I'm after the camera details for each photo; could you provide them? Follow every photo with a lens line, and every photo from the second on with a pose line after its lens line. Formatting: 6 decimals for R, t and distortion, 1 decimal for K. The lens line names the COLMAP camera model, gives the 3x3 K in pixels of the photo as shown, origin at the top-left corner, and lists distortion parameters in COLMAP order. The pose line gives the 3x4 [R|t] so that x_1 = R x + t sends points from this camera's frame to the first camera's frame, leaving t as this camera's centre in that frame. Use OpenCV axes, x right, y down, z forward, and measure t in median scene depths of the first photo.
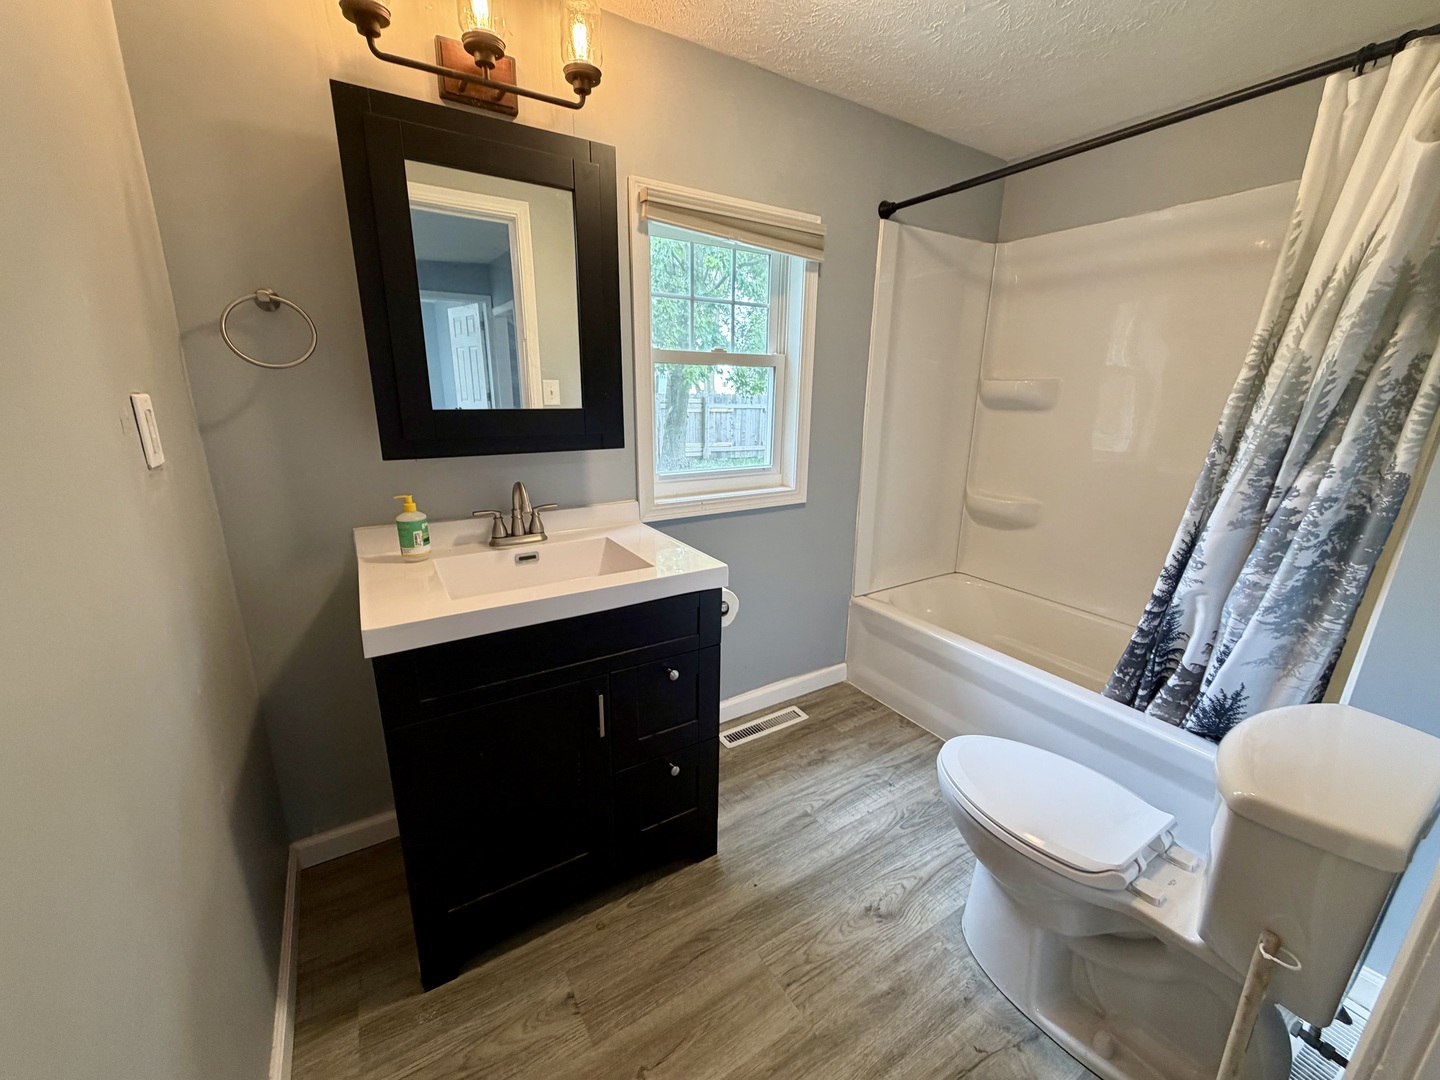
lens RADIAL K [[574.7, 0, 714.2], [0, 574.7, 541.8], [0, 0, 1]] dist [0.001215, -0.000077]
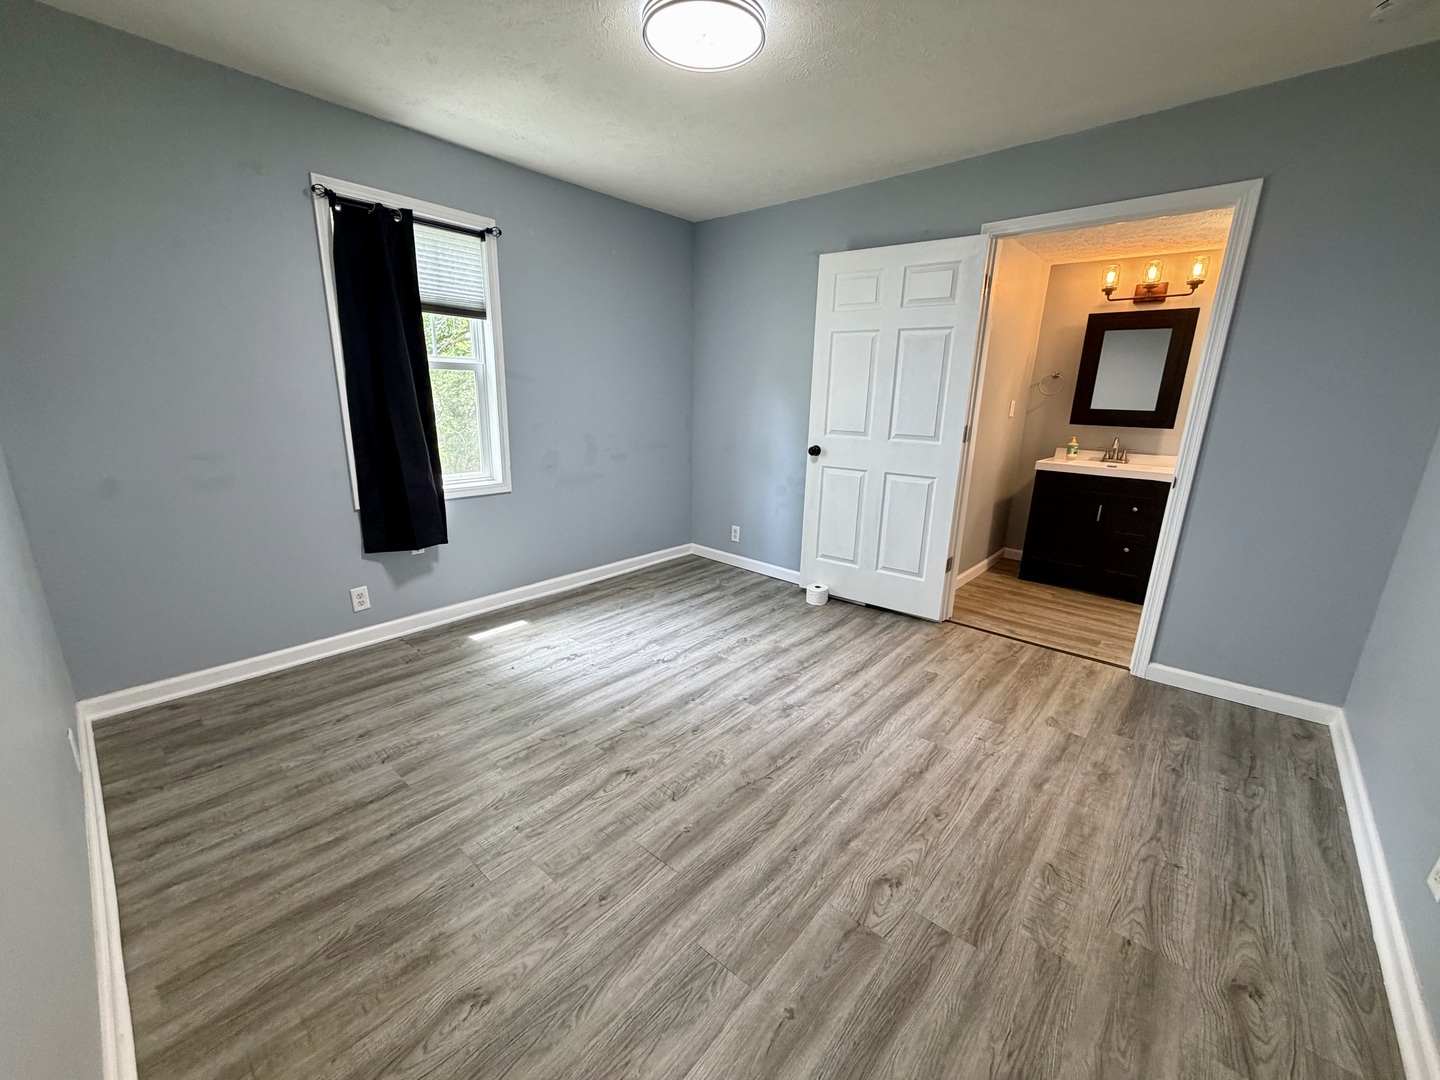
lens RADIAL K [[574.7, 0, 714.2], [0, 574.7, 541.8], [0, 0, 1]] dist [0.001215, -0.000077]
pose [[0.290821, 0.244057, -0.925127, 1.825482], [-0.271490, 0.948226, 0.164806, 0.453996], [0.917451, 0.203233, 0.342023, -1.635426]]
